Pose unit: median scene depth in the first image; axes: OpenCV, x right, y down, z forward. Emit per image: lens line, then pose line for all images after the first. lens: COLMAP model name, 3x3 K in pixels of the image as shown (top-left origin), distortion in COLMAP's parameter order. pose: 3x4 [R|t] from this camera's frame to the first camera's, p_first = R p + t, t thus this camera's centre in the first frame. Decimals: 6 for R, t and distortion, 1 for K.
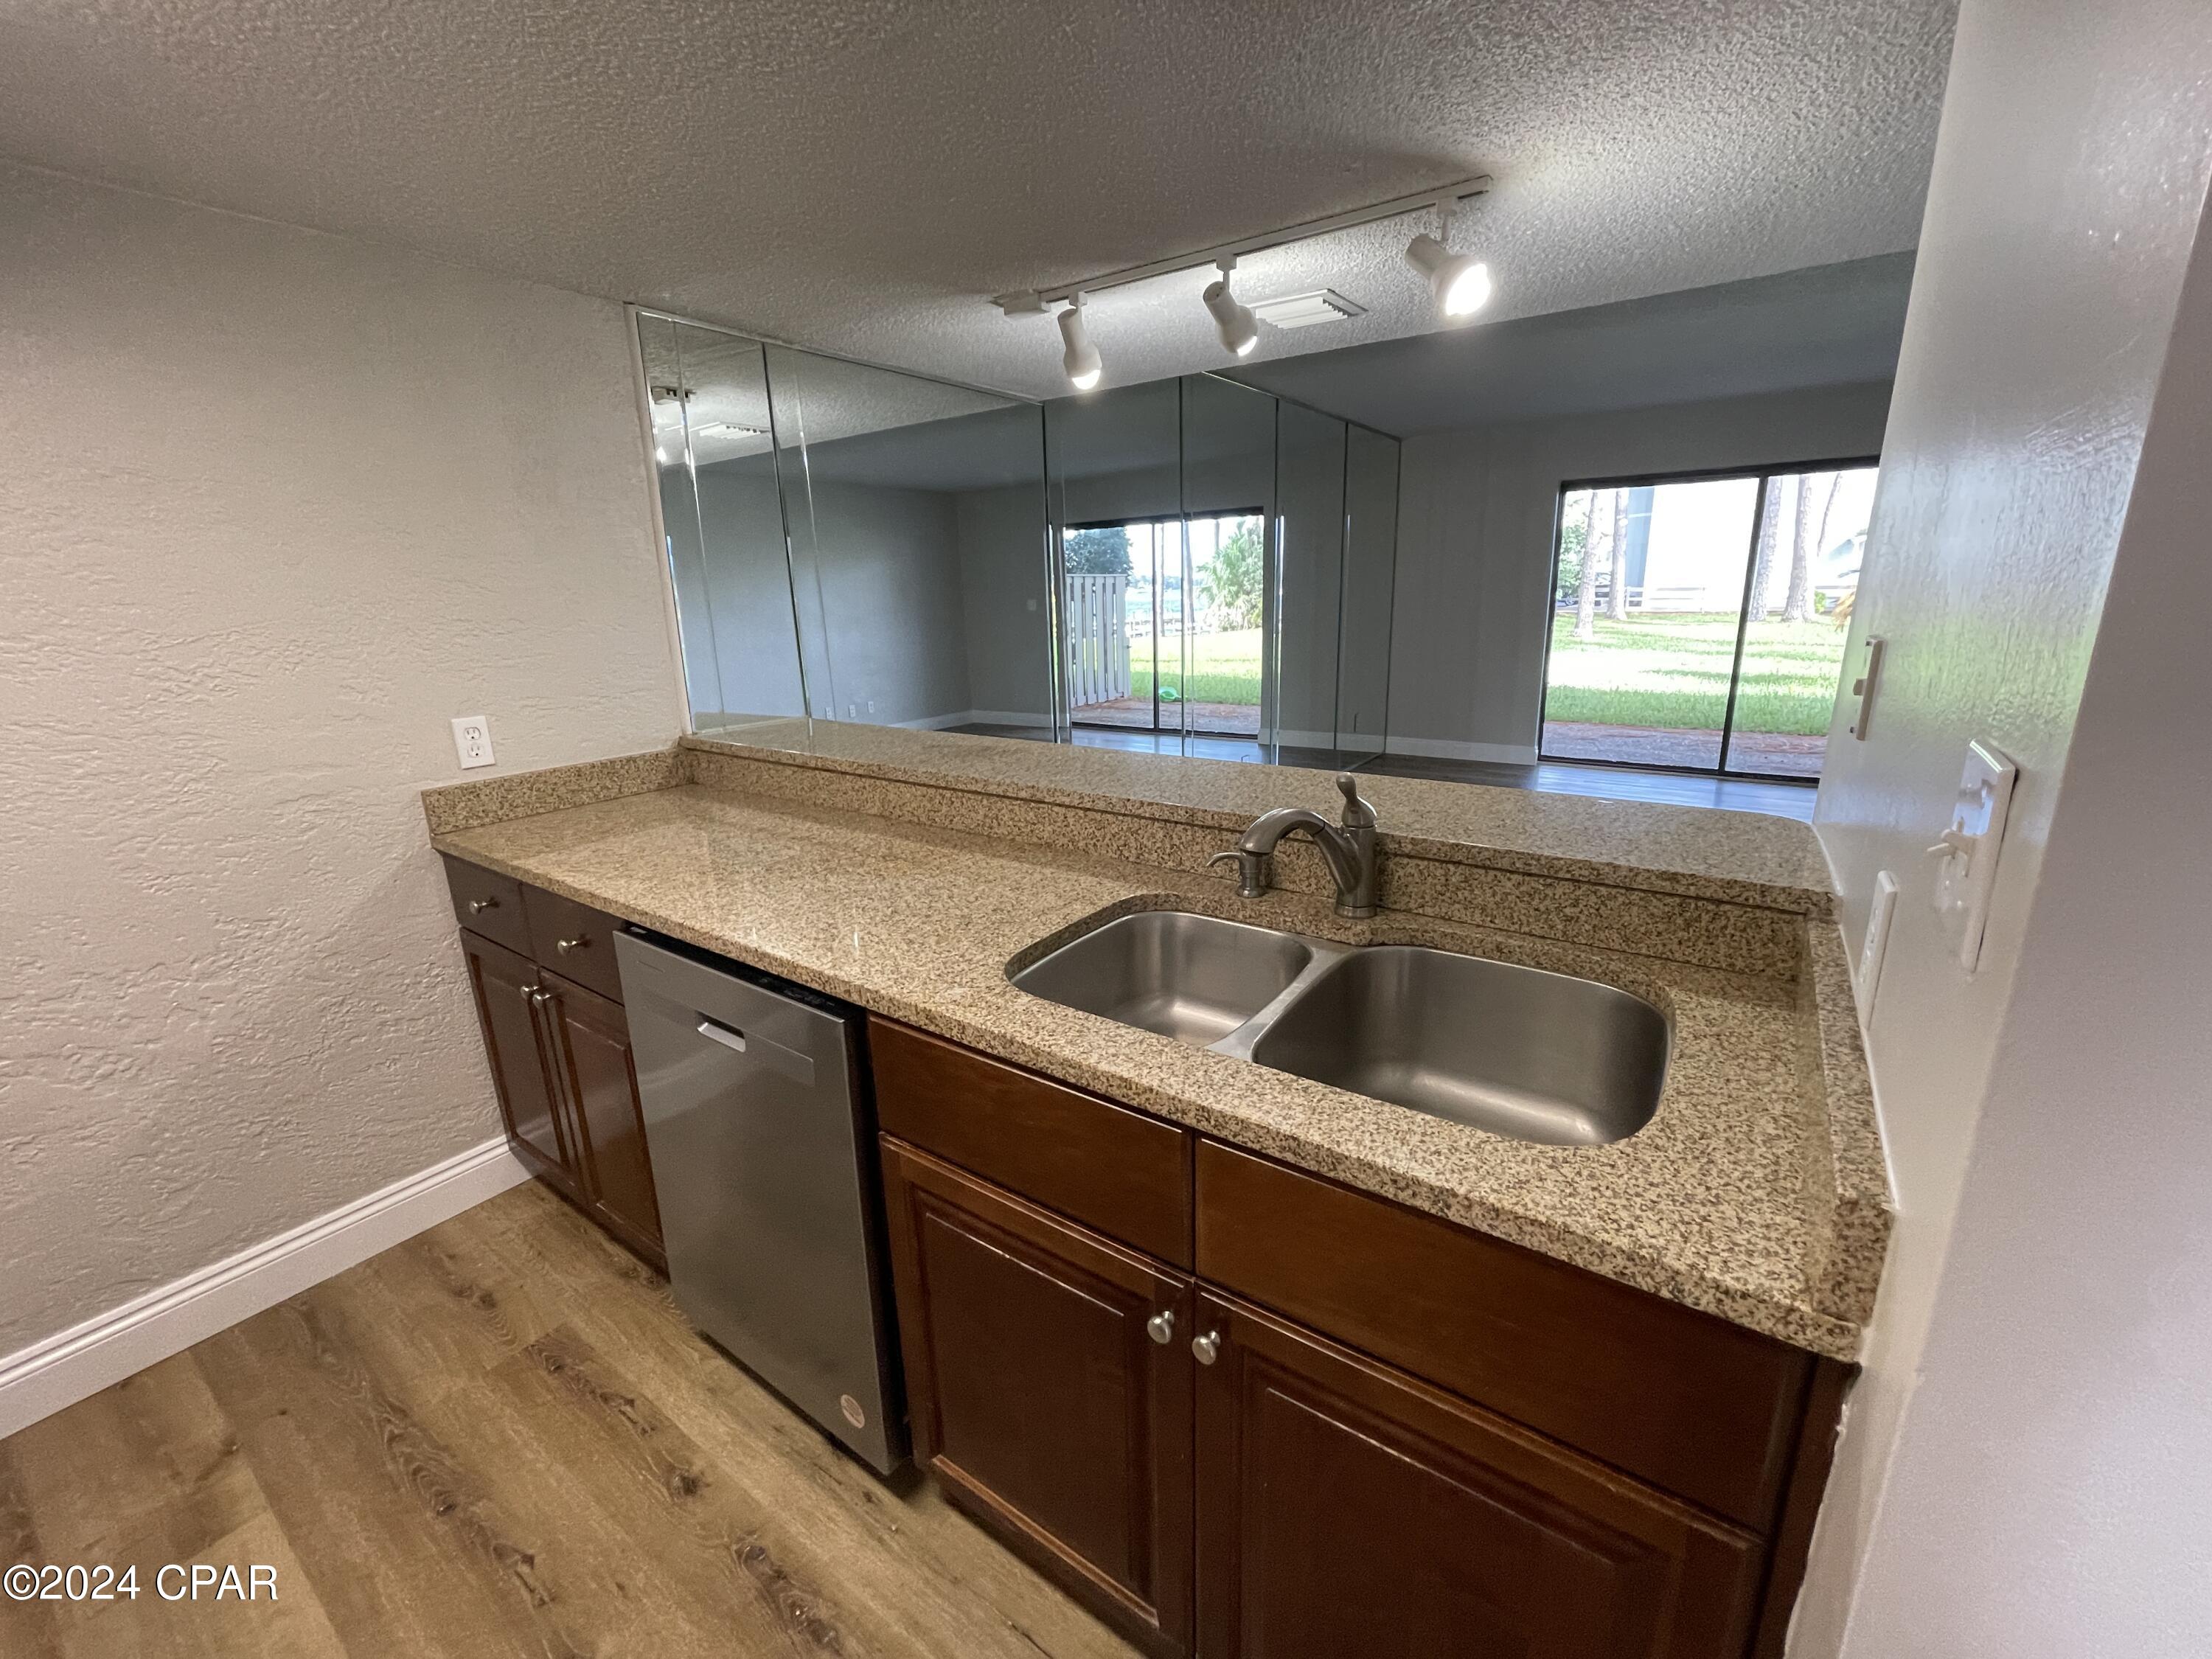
lens RADIAL K [[894.5, 0, 1103.2], [0, 894.5, 823.7], [0, 0, 1]] dist [-0.001494, -0.000611]
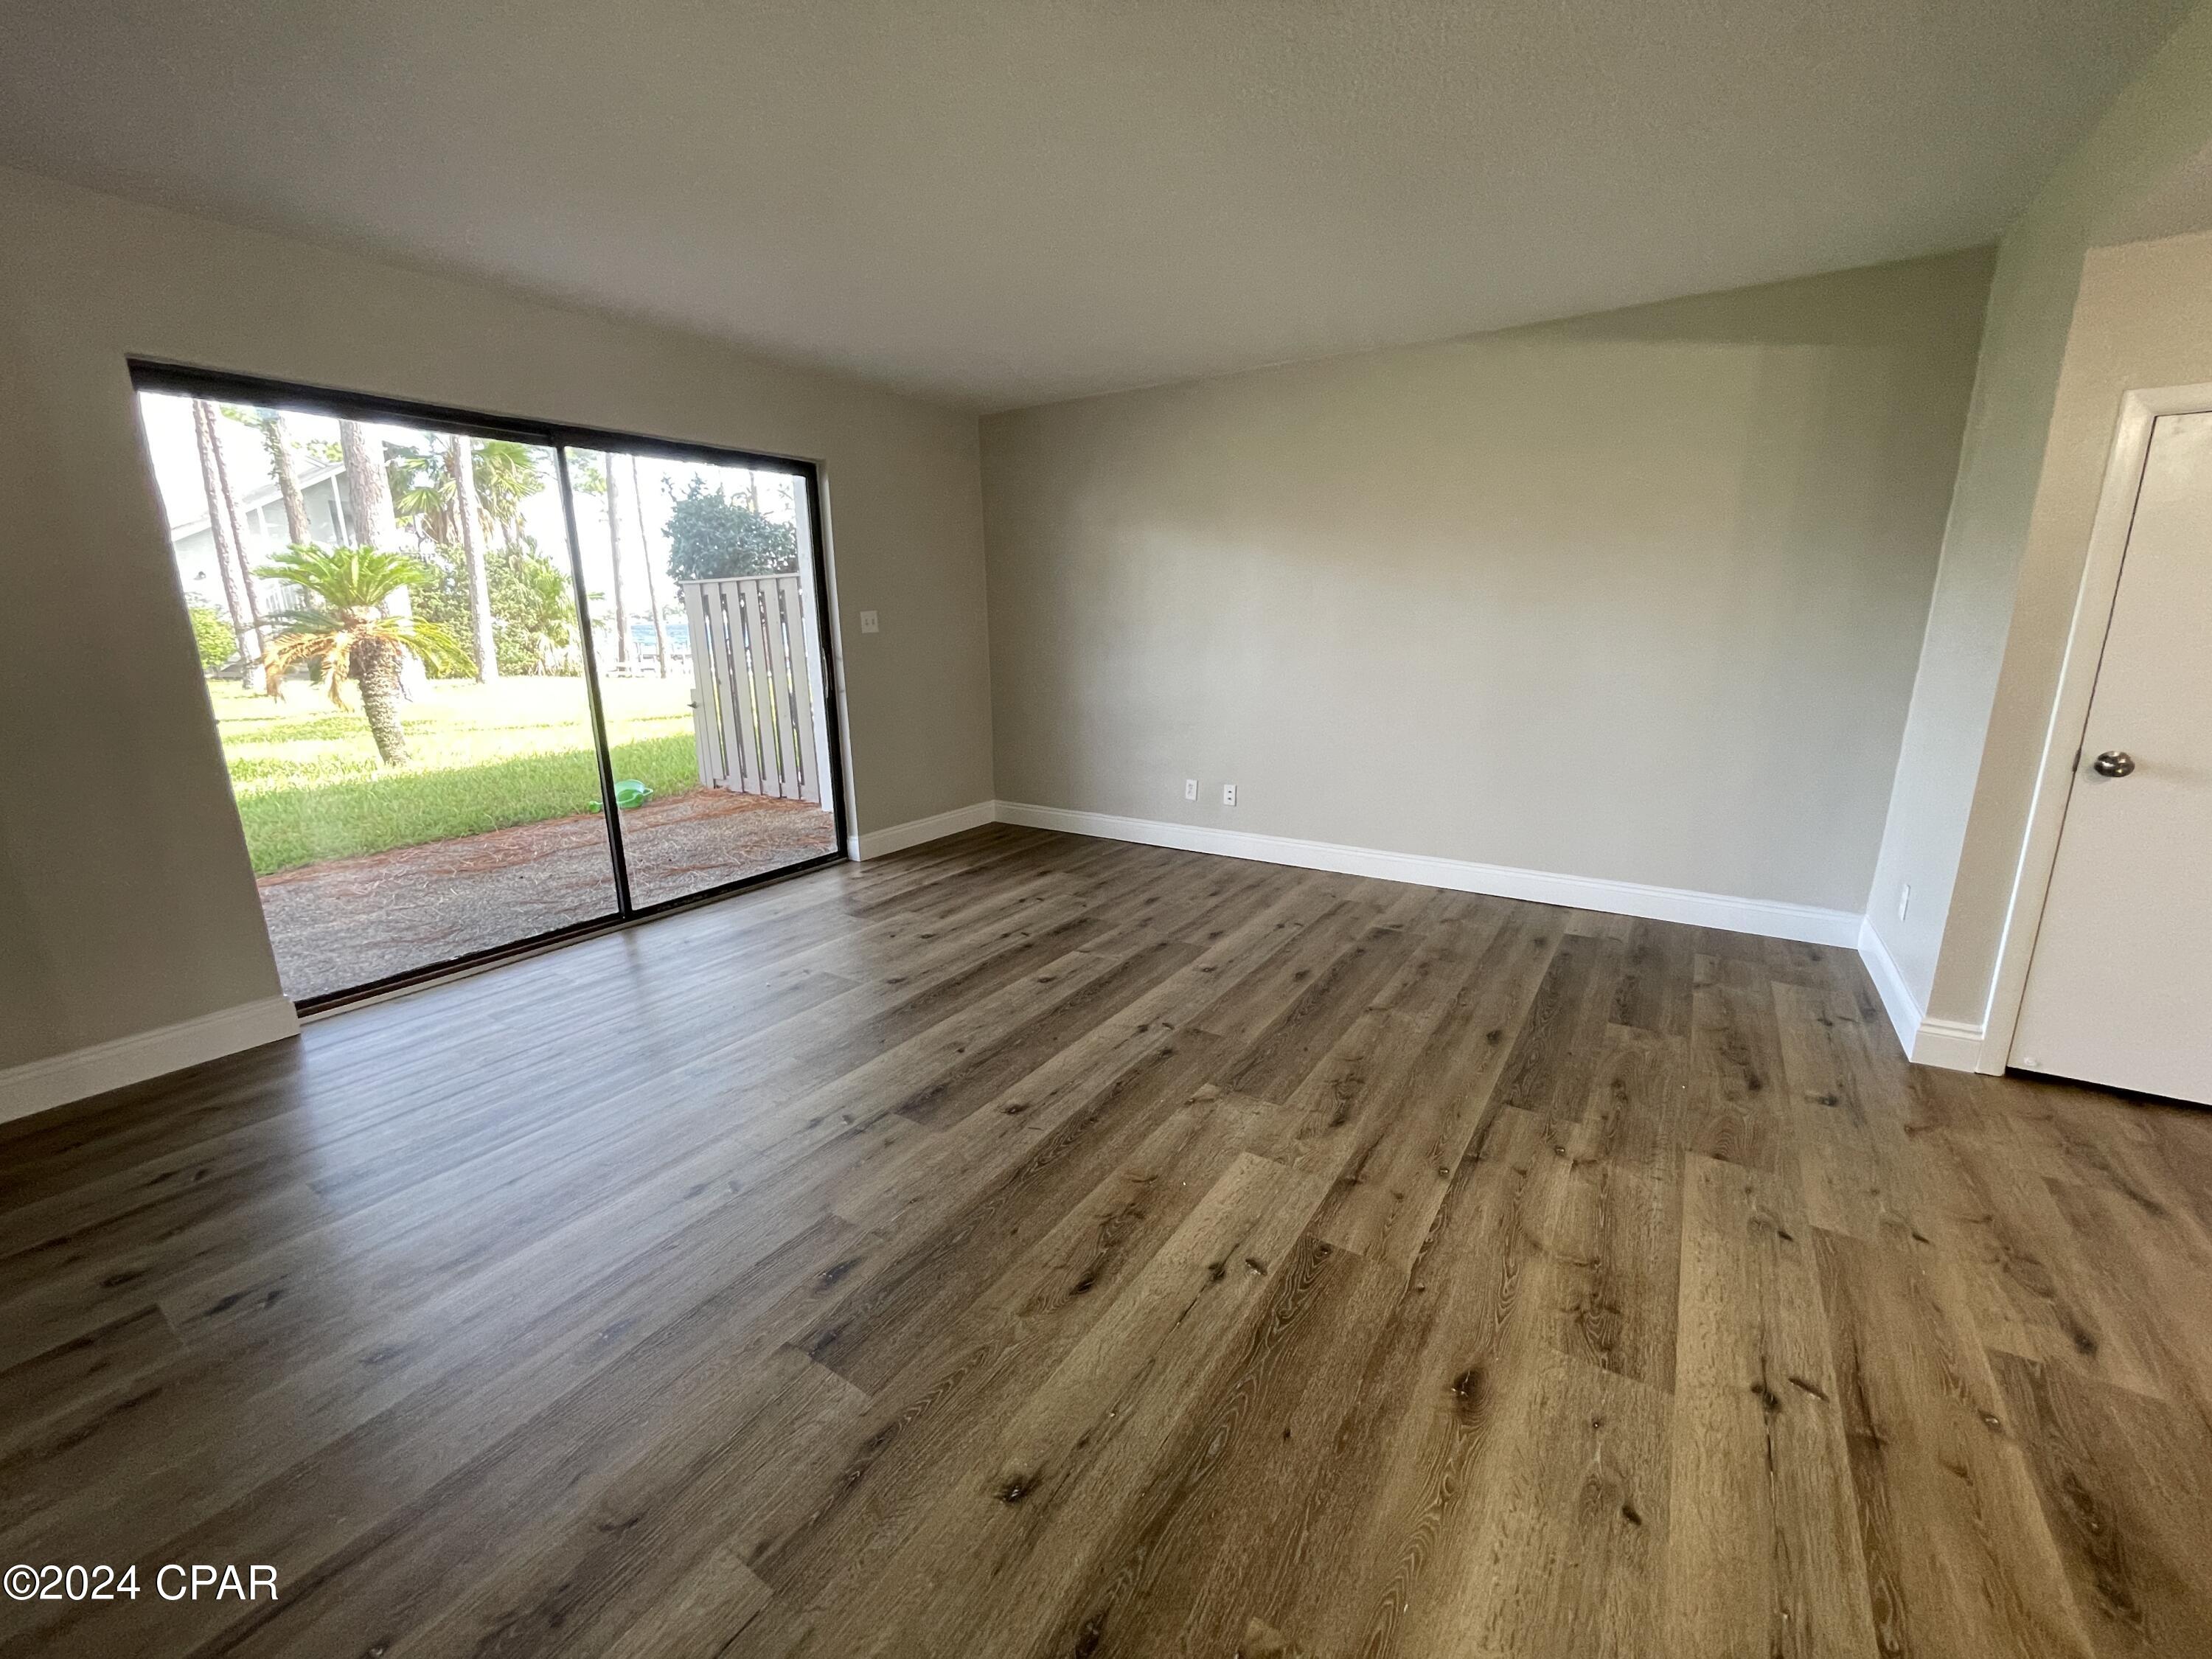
lens RADIAL K [[894.5, 0, 1098.9], [0, 894.5, 820.9], [0, 0, 1]] dist [-0.001494, -0.000611]
pose [[-0.032430, -0.199386, 0.979384, 0.202336], [0.272559, 0.940996, 0.200596, -0.437862], [-0.961593, 0.273445, 0.023828, 1.812861]]
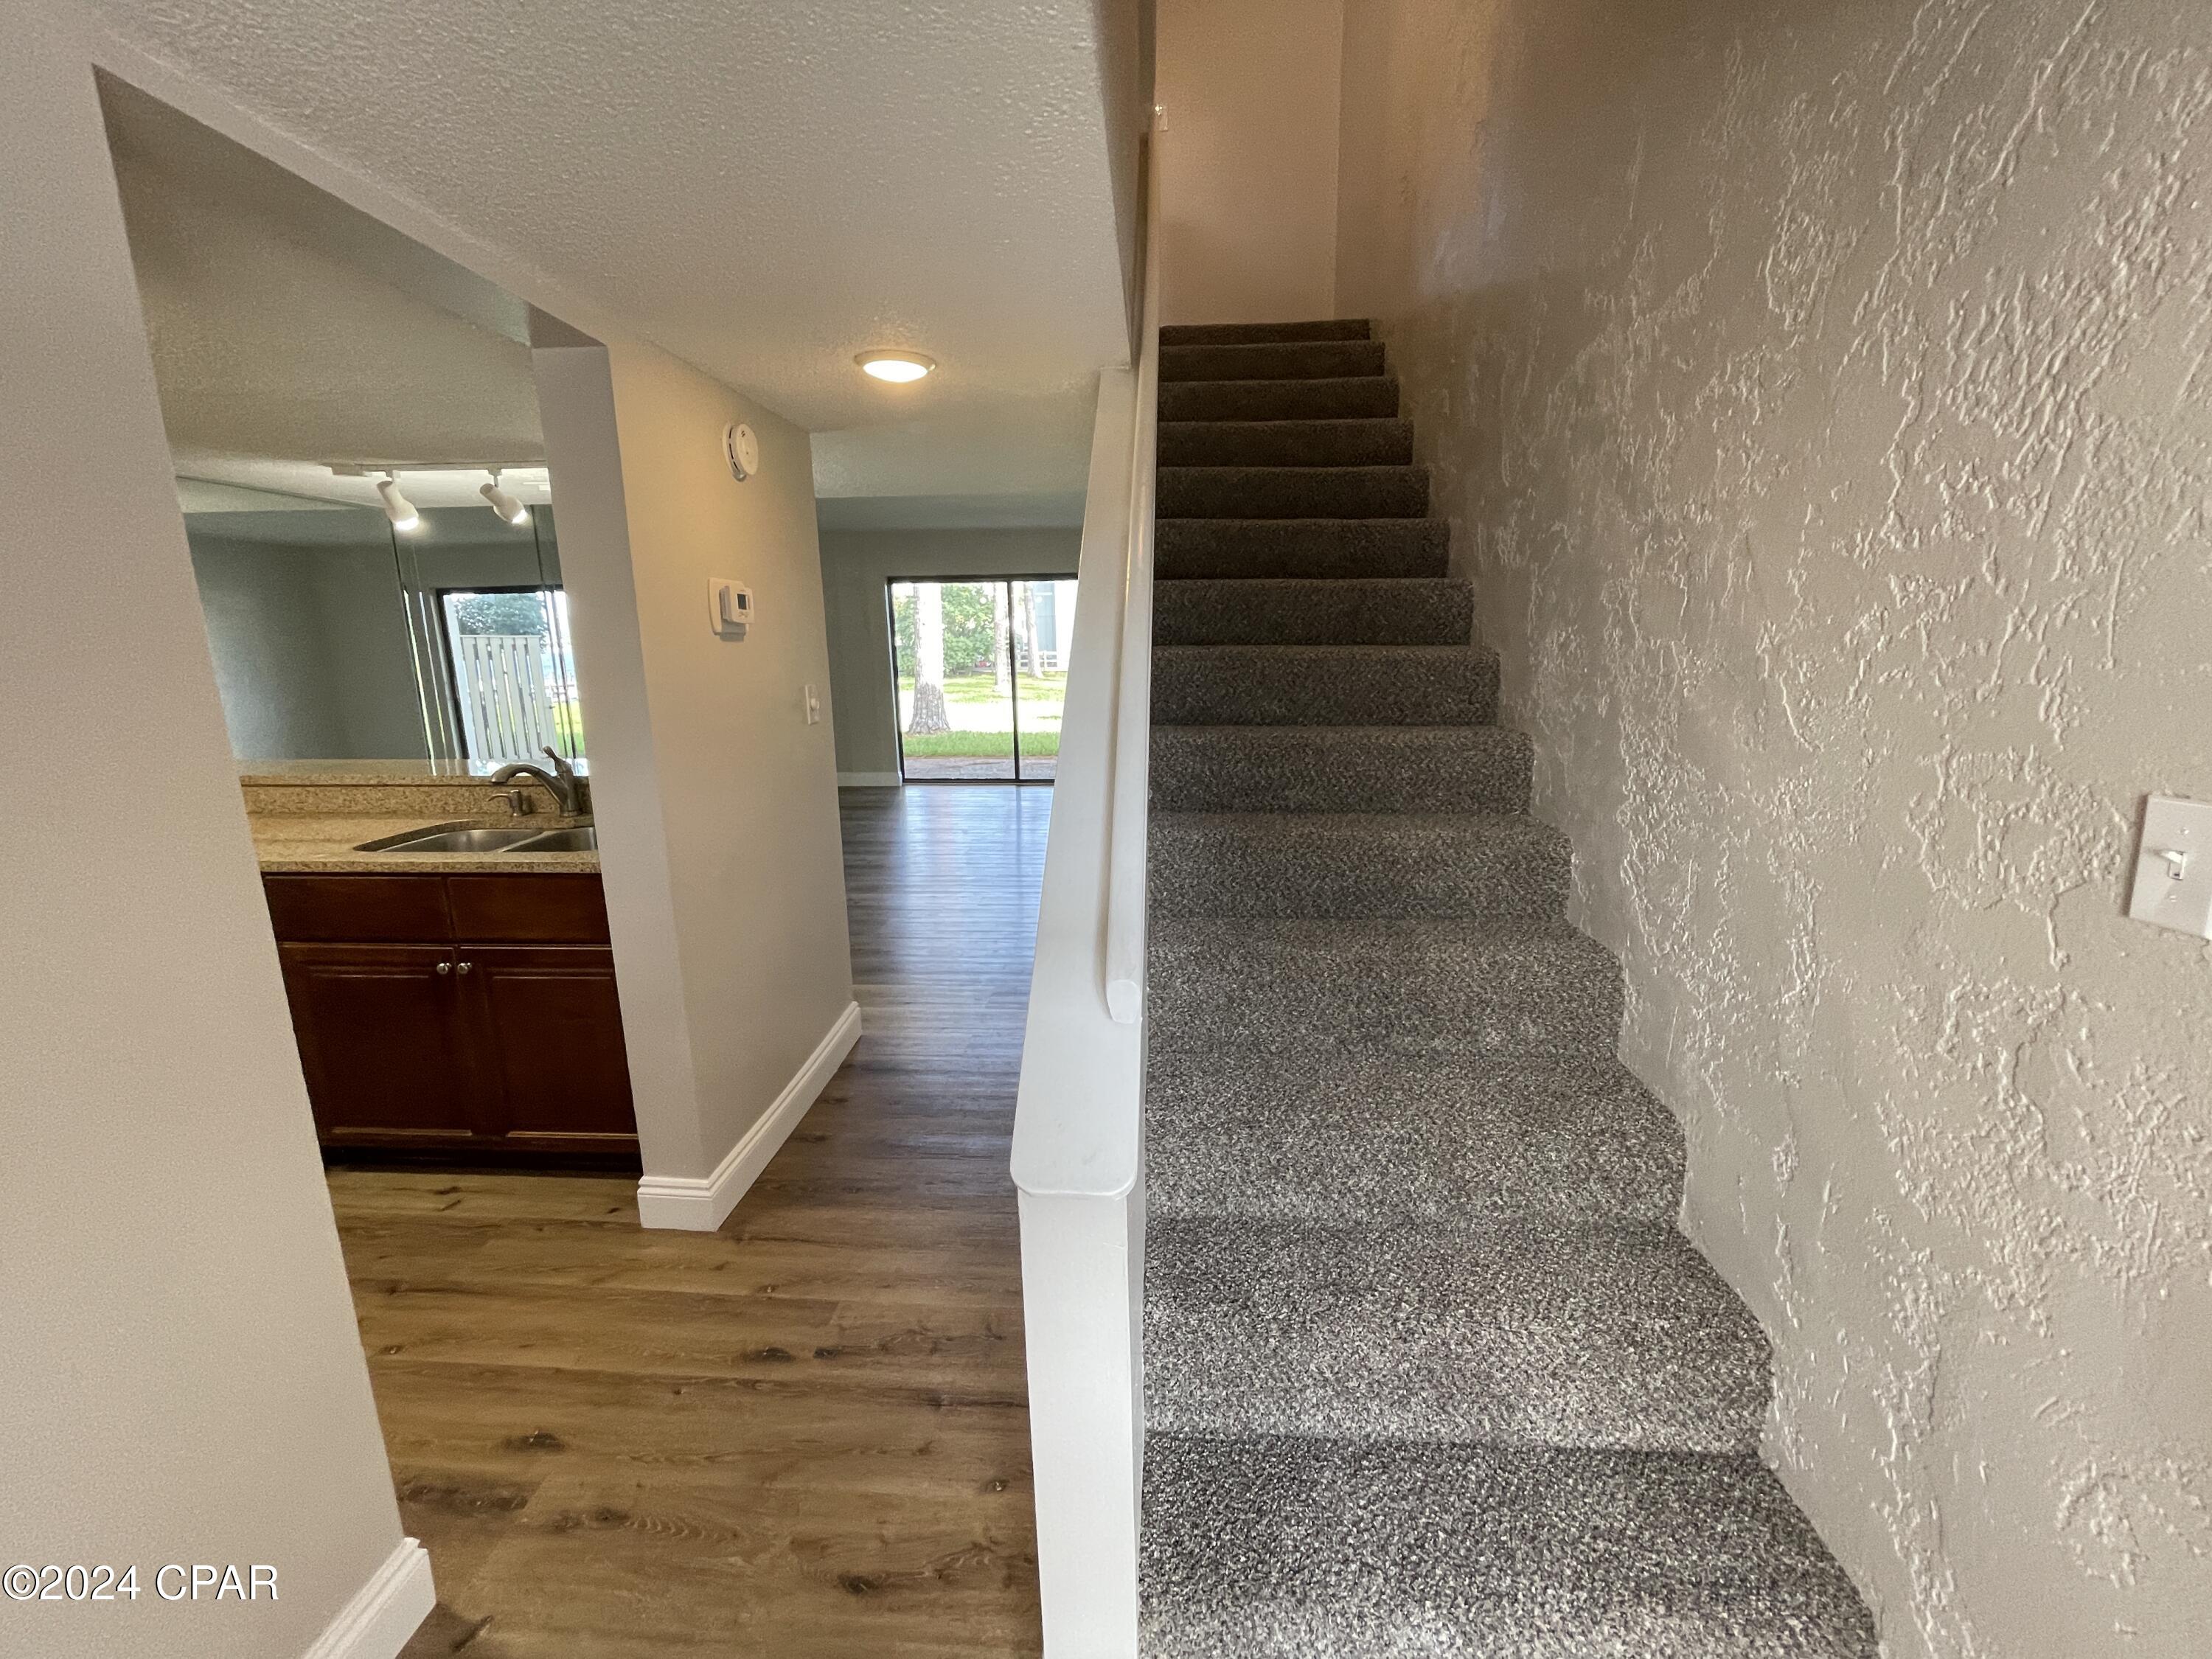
lens RADIAL K [[894.5, 0, 1099.0], [0, 894.5, 824.7], [0, 0, 1]] dist [-0.001494, -0.000611]
pose [[0.855114, -0.091422, 0.510315, 0.165845], [0.123658, 0.991886, -0.029514, 0.205317], [-0.503476, 0.088342, 0.859481, -0.857321]]
